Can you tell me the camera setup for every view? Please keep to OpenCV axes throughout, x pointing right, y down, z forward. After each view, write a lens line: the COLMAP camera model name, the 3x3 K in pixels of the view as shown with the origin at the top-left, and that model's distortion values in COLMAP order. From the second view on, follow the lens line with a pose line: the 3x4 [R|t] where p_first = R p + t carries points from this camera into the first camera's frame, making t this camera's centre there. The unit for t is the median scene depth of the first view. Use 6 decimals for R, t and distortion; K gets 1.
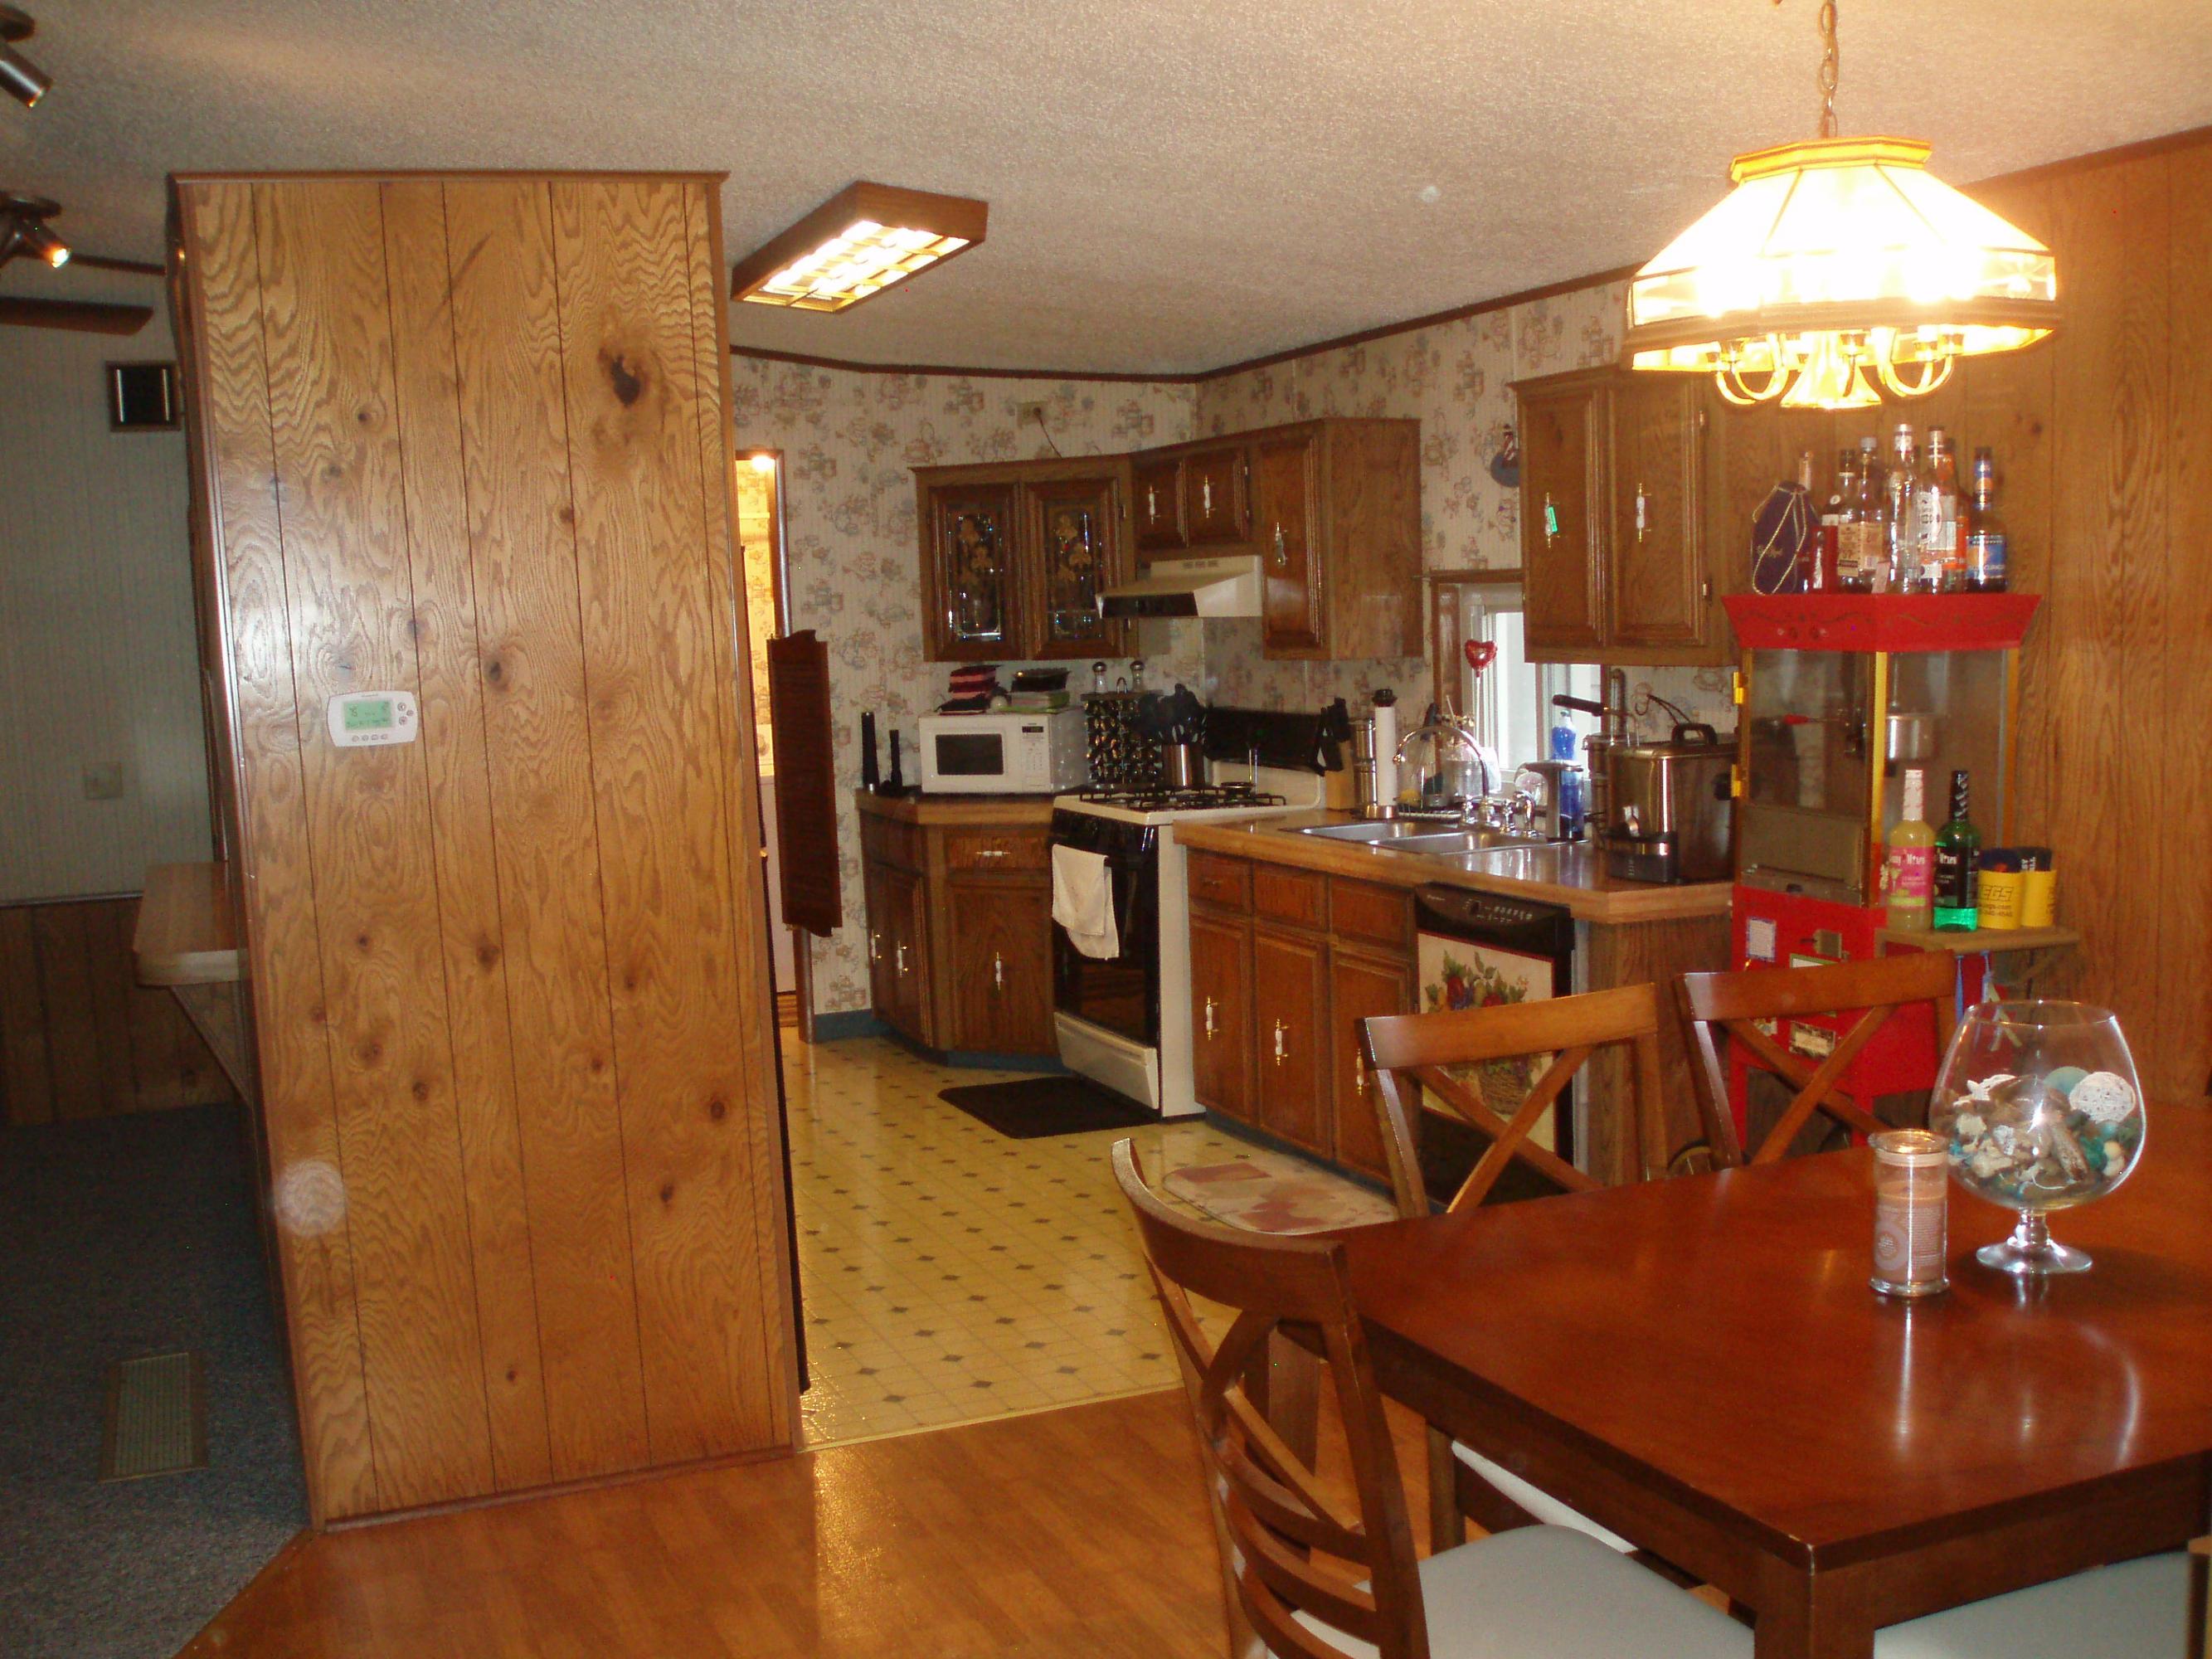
lens RADIAL K [[2309.8, 0, 1079.9], [0, 2309.8, 942.4], [0, 0, 1]] dist [-0.134641, 0.106892]
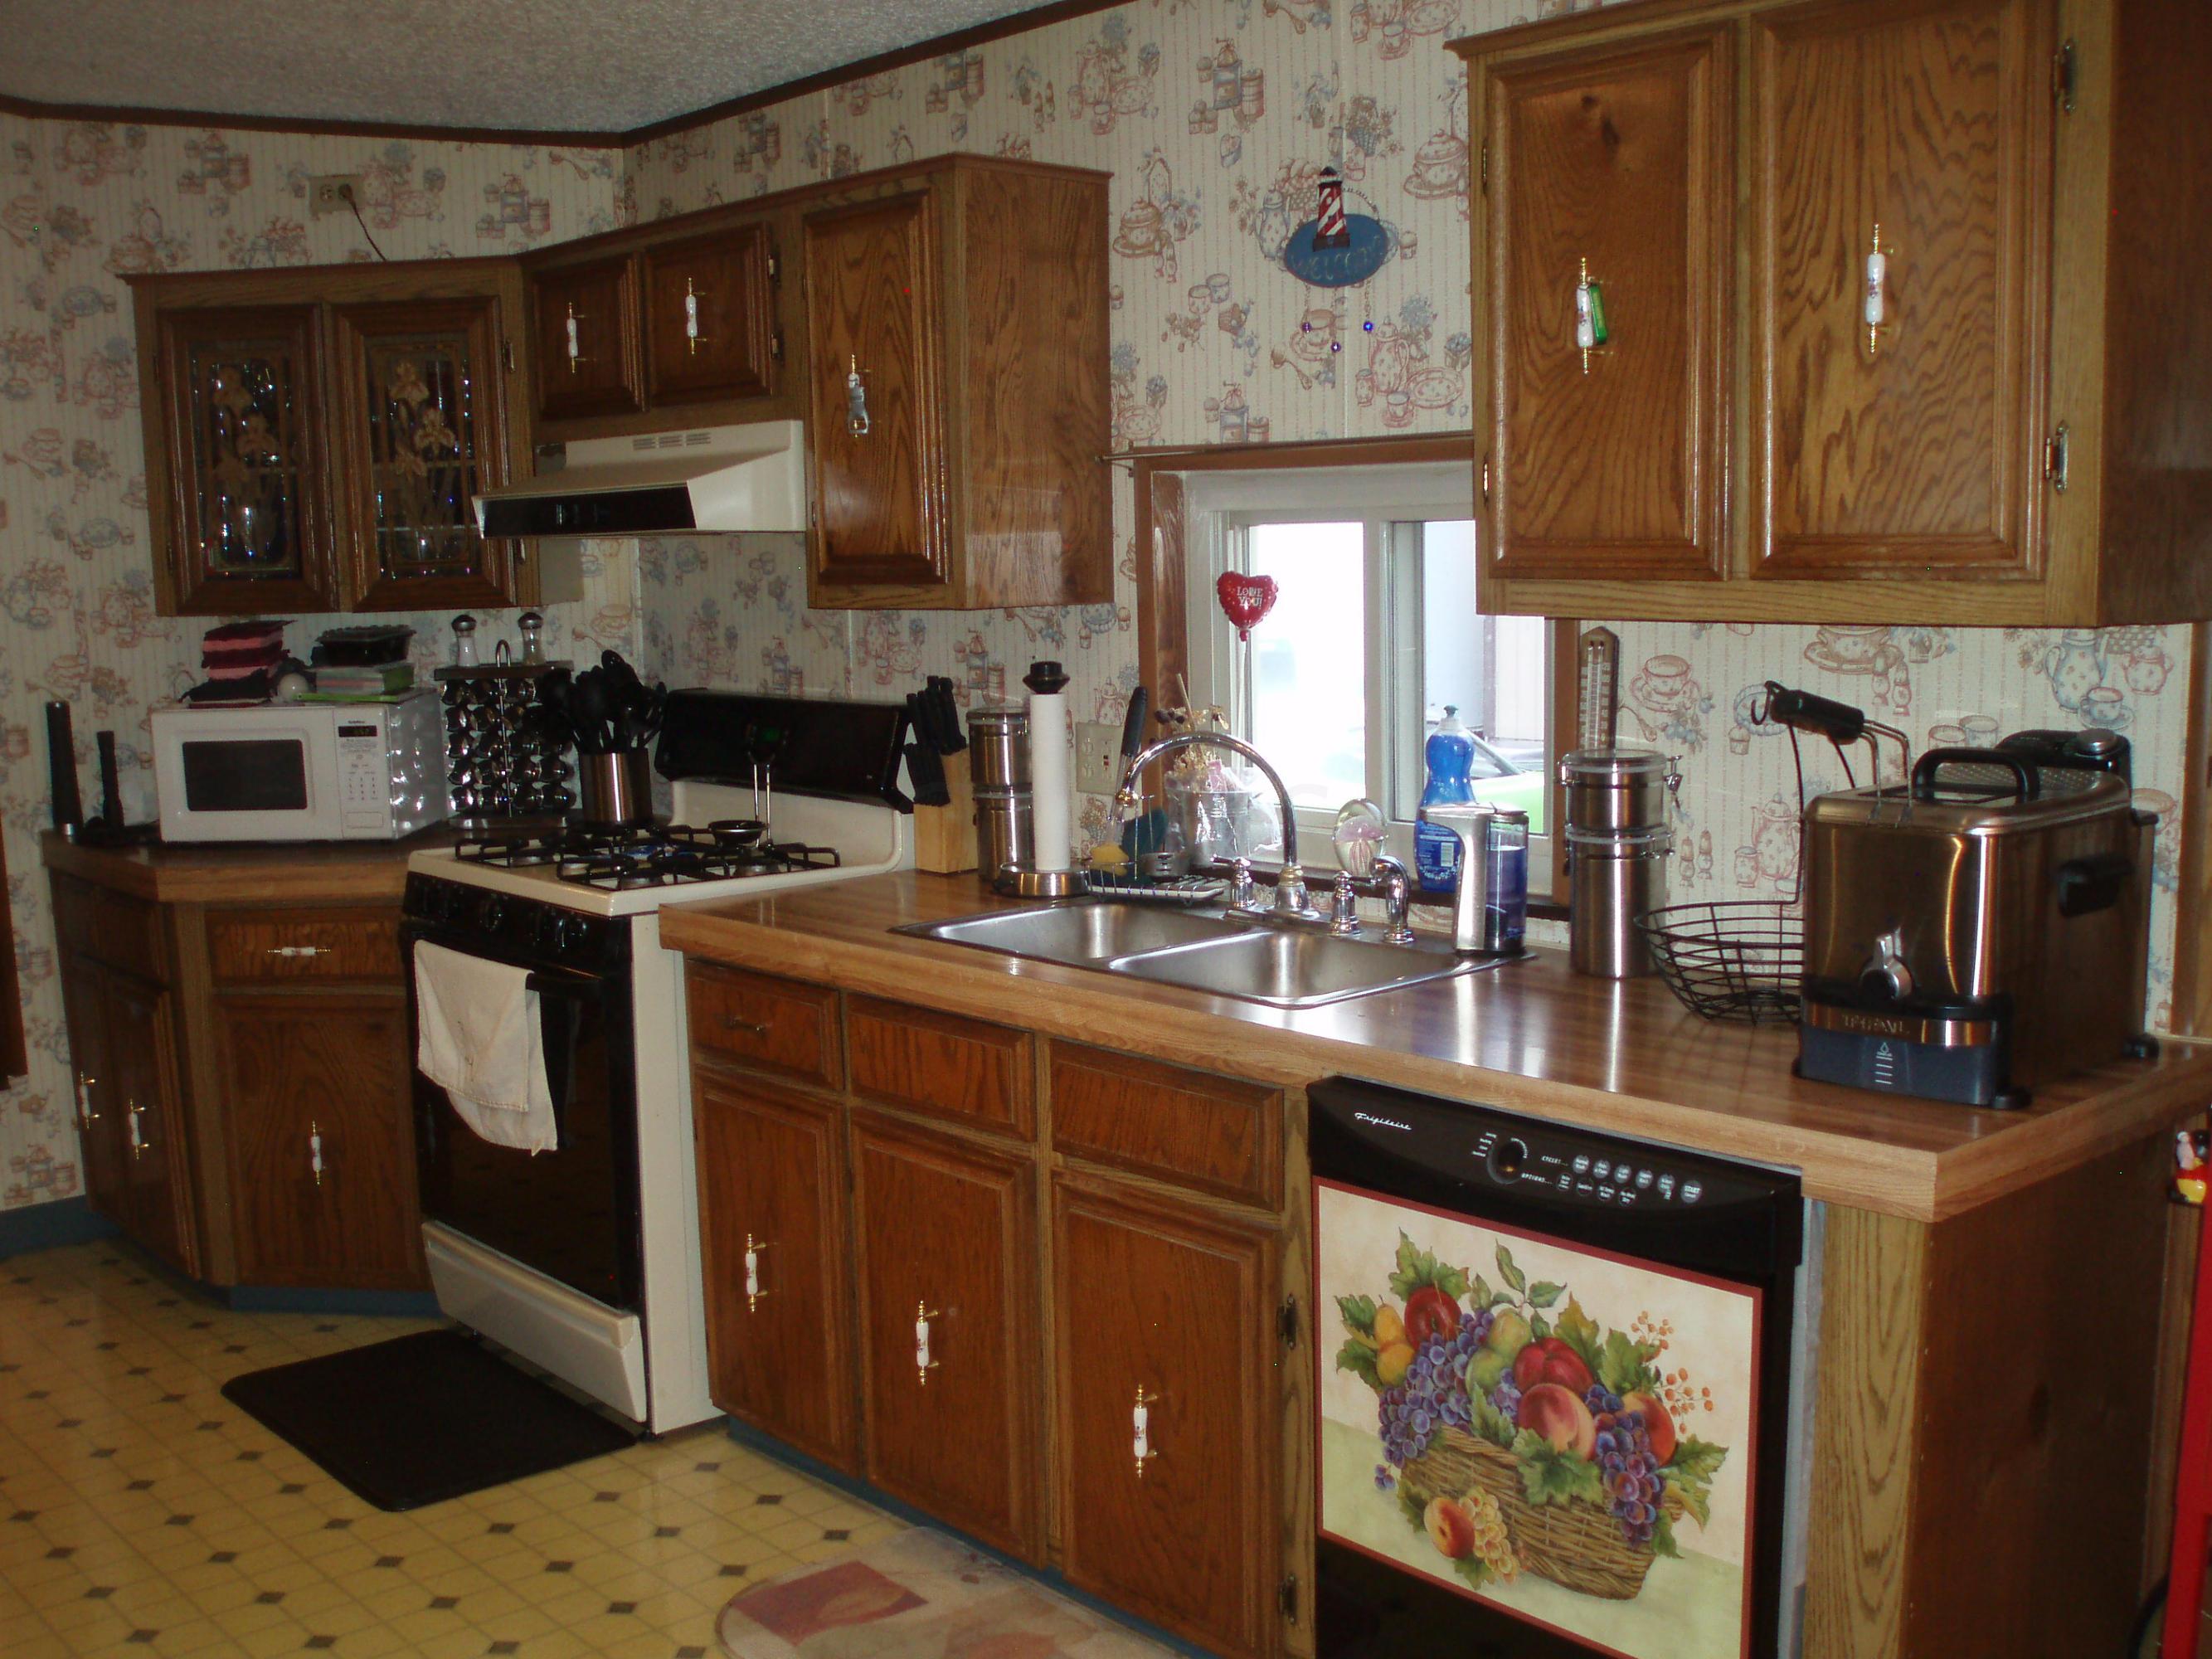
lens RADIAL K [[2309.8, 0, 1079.9], [0, 2309.8, 942.4], [0, 0, 1]] dist [-0.134641, 0.106892]
pose [[0.945735, -0.040423, 0.322415, -0.037319], [0.034061, 0.999098, 0.025351, -0.049871], [-0.323149, -0.012994, 0.946259, 0.416894]]
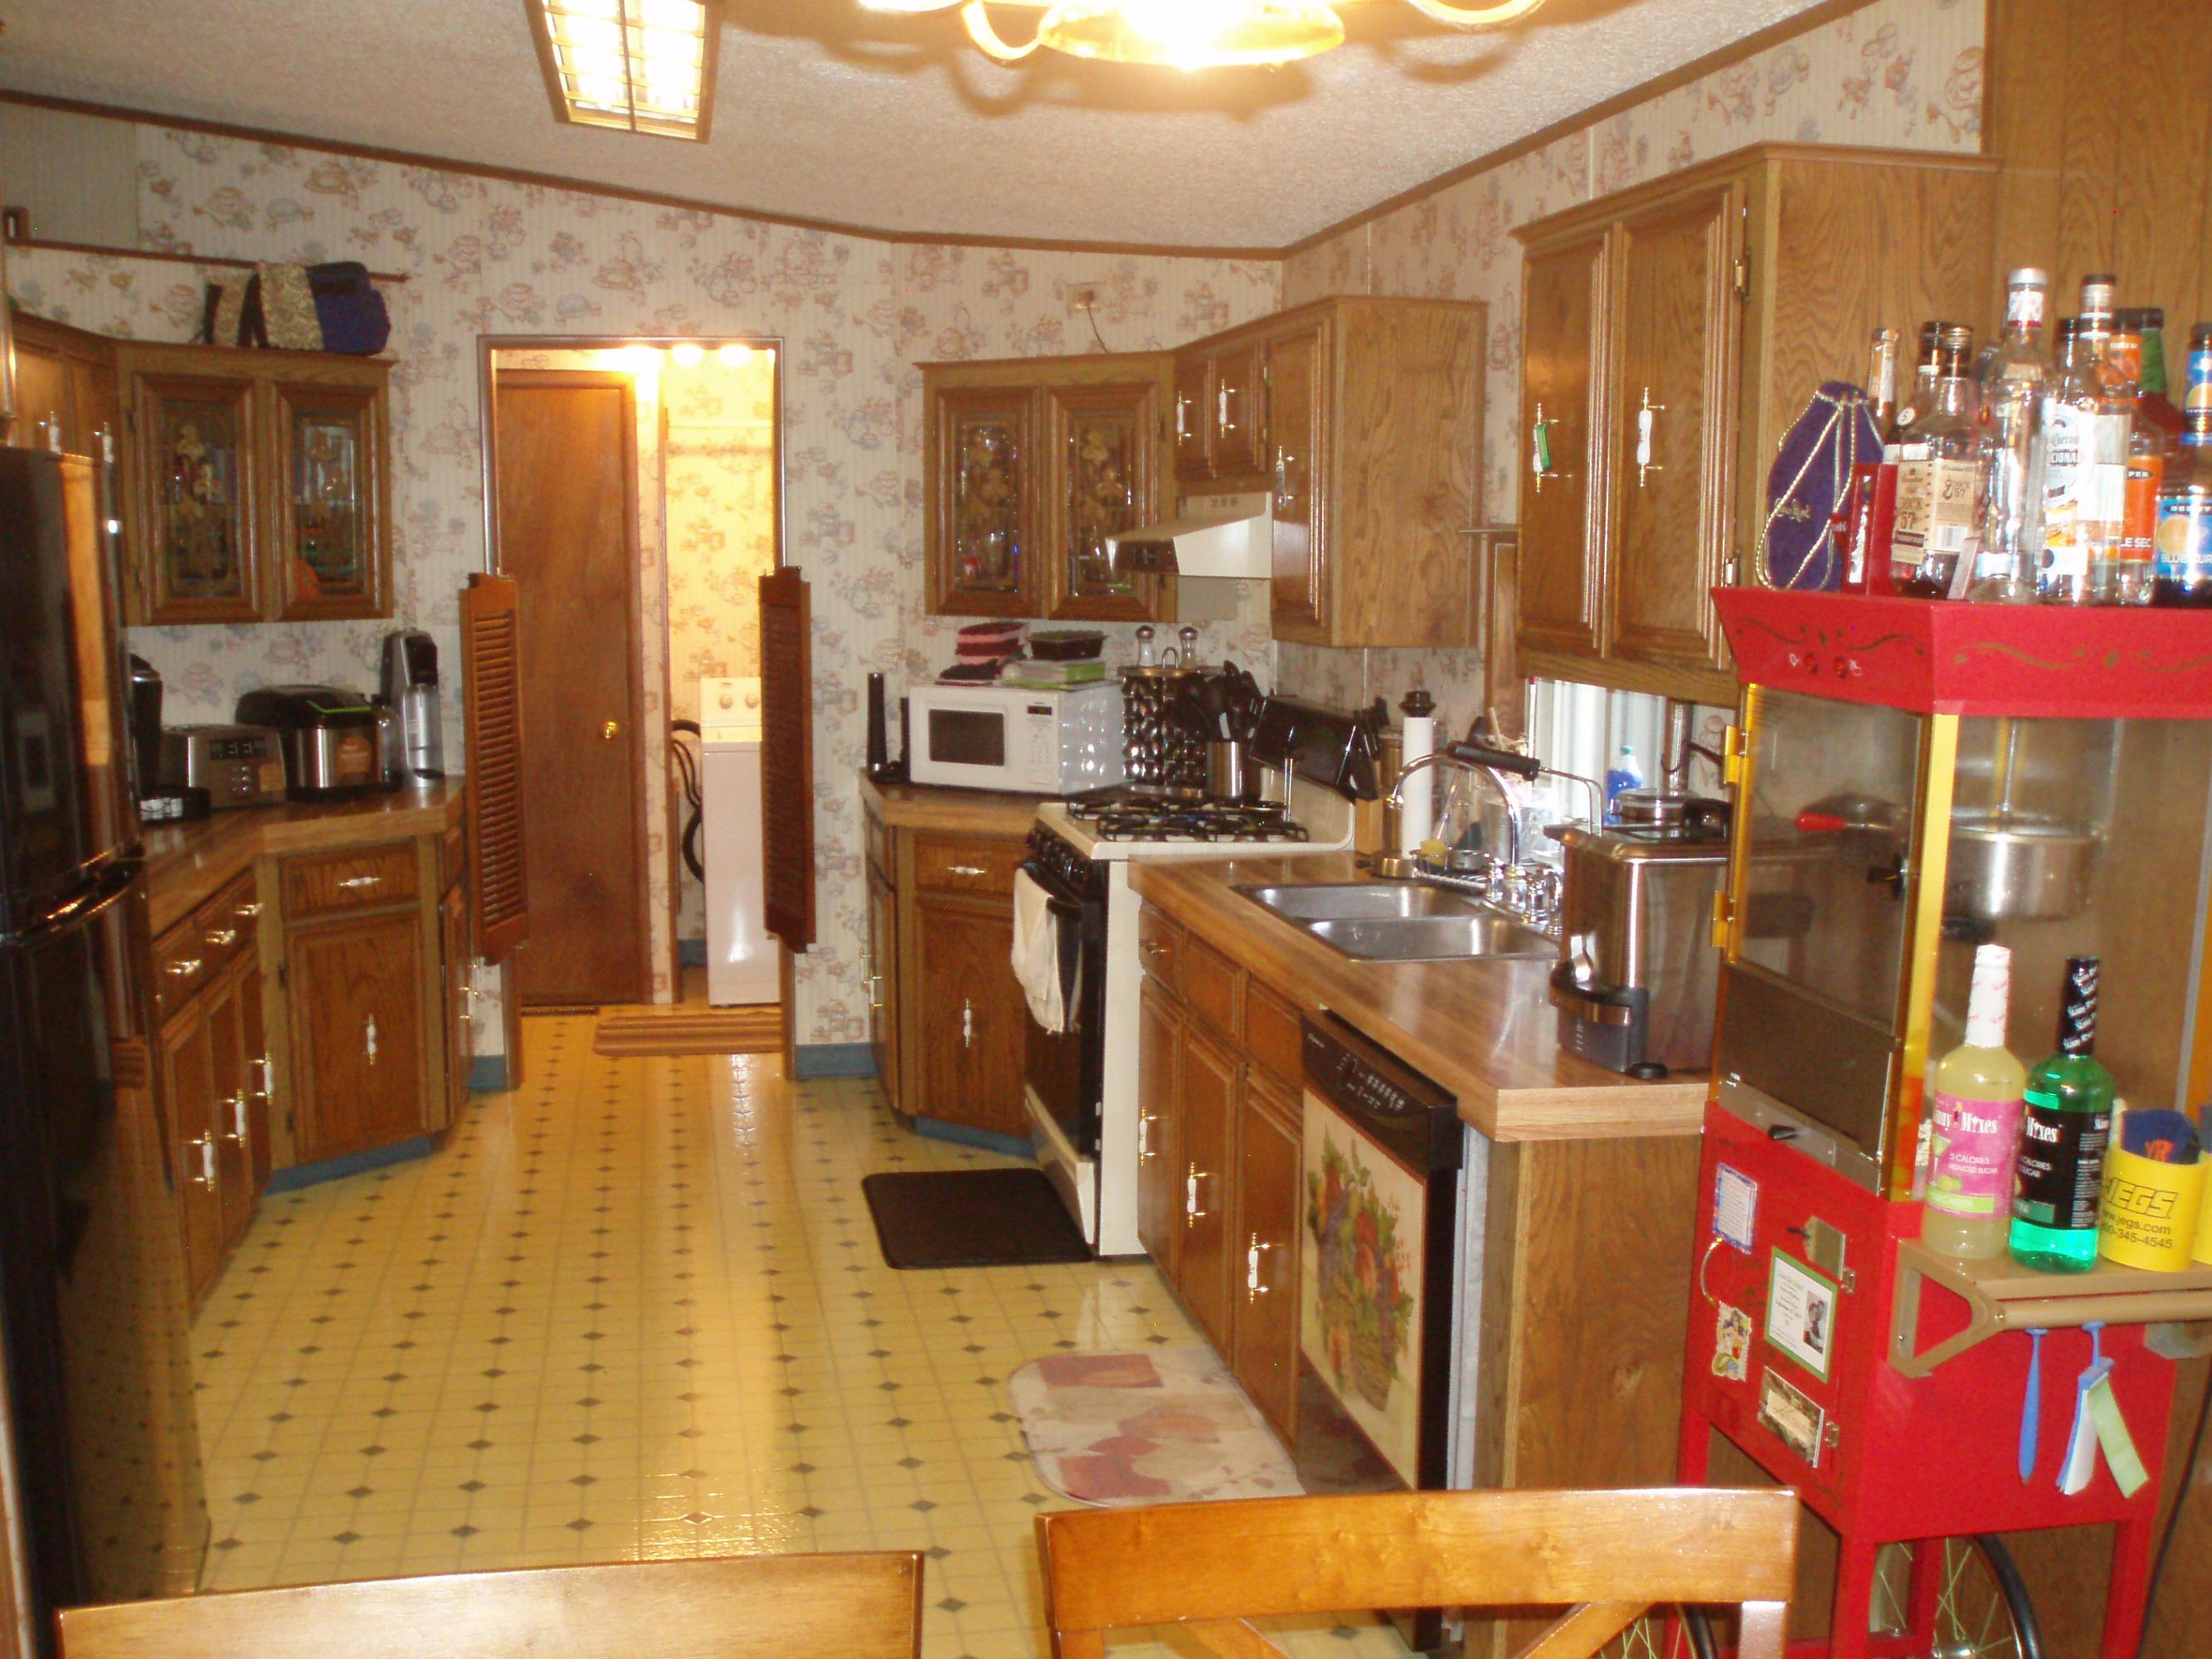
lens RADIAL K [[2309.8, 0, 1079.9], [0, 2309.8, 942.4], [0, 0, 1]] dist [-0.134641, 0.106892]
pose [[0.979139, 0.075900, -0.188482, 0.149723], [-0.070274, 0.996865, 0.036365, -0.046553], [0.190652, -0.022361, 0.981403, 0.262884]]
